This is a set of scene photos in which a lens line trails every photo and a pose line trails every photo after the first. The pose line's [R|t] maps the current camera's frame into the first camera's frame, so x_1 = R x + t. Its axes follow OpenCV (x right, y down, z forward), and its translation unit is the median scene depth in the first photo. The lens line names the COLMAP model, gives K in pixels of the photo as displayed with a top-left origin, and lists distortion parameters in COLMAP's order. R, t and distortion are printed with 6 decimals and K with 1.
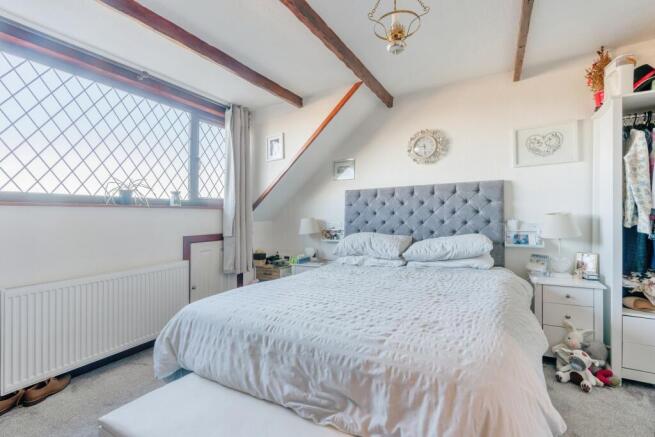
lens RADIAL K [[300.9, 0, 326.6], [0, 300.9, 218.5], [0, 0, 1]] dist [0.003233, 0.000593]
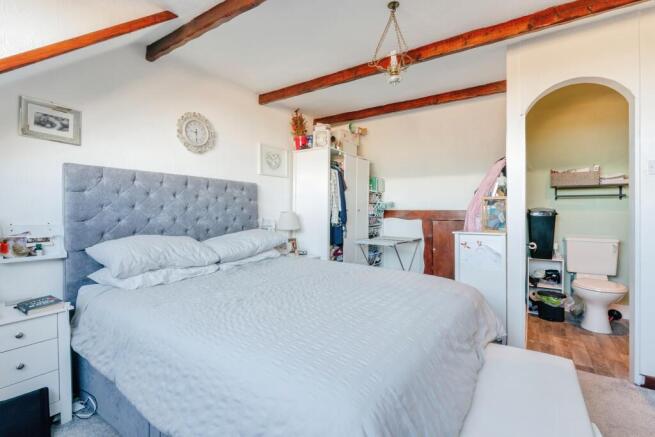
lens RADIAL K [[300.9, 0, 327.5], [0, 300.9, 216.6], [0, 0, 1]] dist [0.003233, 0.000593]
pose [[0.069496, 0.002462, 0.997579, -0.546028], [0.002984, 0.999992, -0.002676, 0.008287], [-0.997578, 0.003163, 0.069488, 0.591760]]
